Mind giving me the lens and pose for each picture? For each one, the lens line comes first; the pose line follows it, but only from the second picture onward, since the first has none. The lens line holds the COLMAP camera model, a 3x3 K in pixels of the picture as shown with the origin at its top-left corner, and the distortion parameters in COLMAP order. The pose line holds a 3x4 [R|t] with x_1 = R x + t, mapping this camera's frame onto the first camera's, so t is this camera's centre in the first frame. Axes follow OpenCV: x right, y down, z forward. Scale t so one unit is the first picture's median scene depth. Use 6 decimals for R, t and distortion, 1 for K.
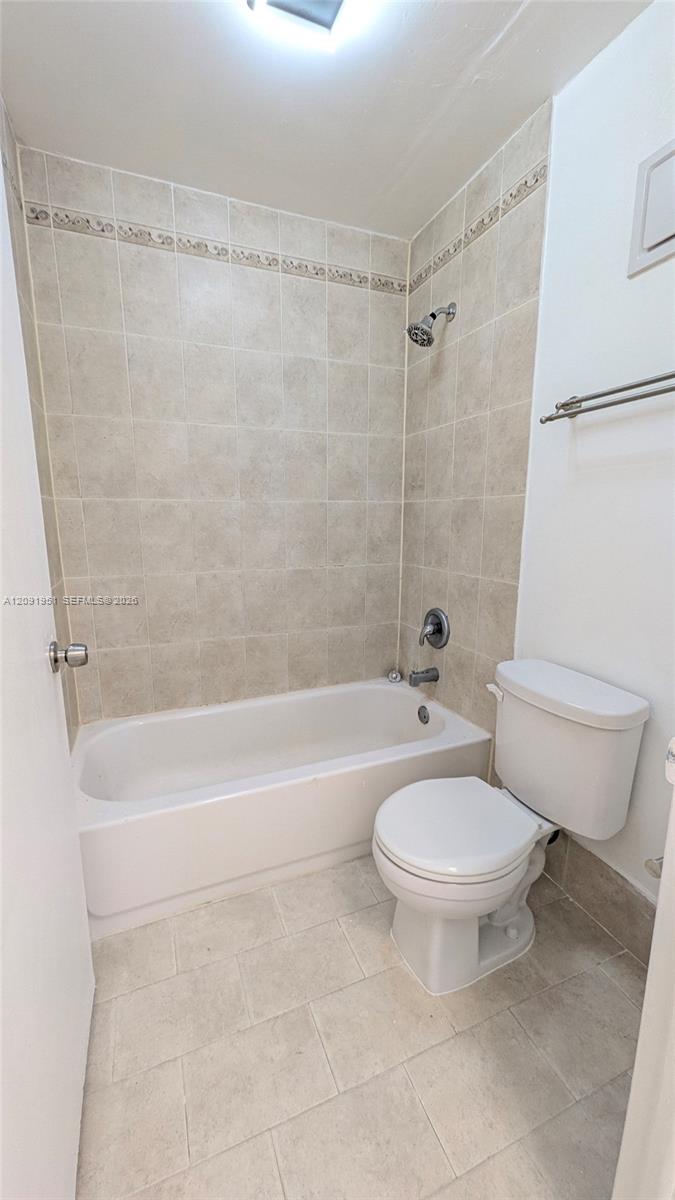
lens RADIAL K [[466.9, 0, 337.3], [0, 466.9, 600.1], [0, 0, 1]] dist [0.000823, -0.000094]
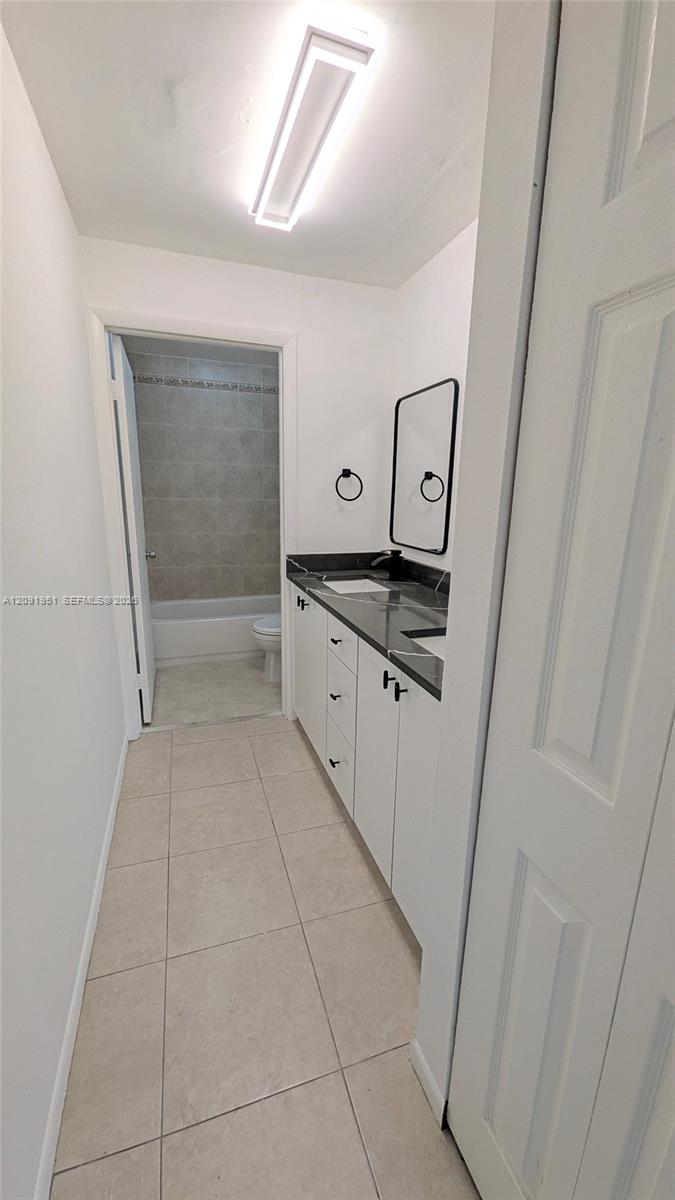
lens RADIAL K [[466.9, 0, 339.3], [0, 466.9, 605.2], [0, 0, 1]] dist [0.000823, -0.000094]
pose [[0.998275, 0.038704, -0.044157, 0.449925], [-0.035862, 0.997342, 0.063430, 0.110608], [0.046495, -0.061737, 0.997009, -1.111513]]
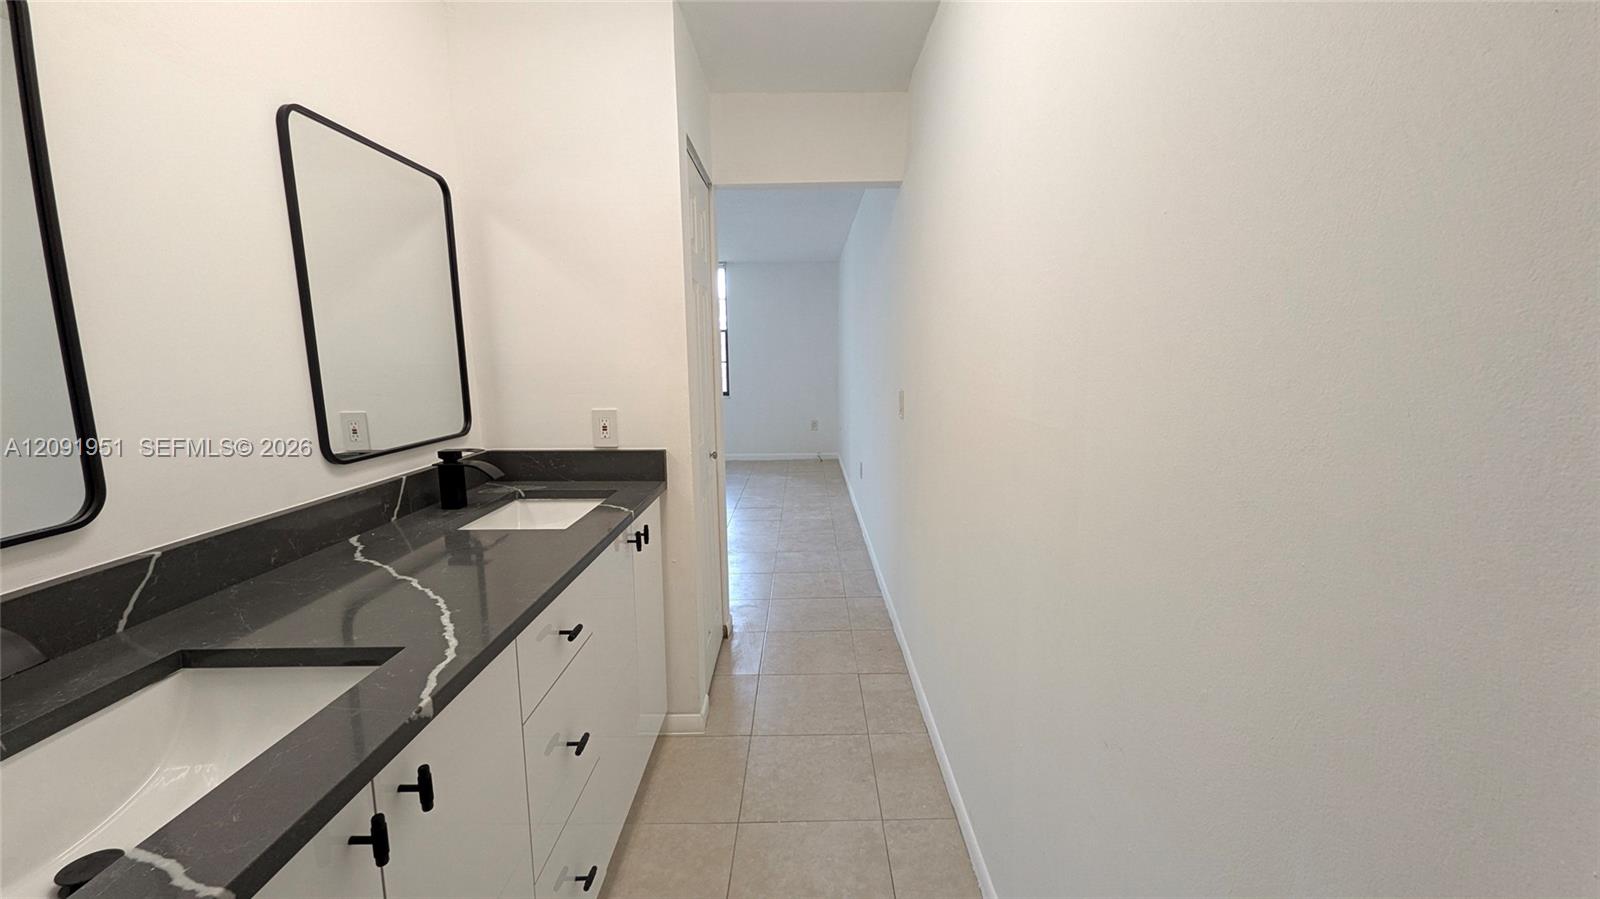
lens RADIAL K [[622.5, 0, 801.0], [0, 622.5, 447.7], [0, 0, 1]] dist [0.000823, -0.000094]
pose [[-0.927844, -0.039823, 0.370837, -2.792592], [0.080723, 0.949274, 0.303911, -1.322485], [-0.364129, 0.311917, -0.877564, 7.933041]]
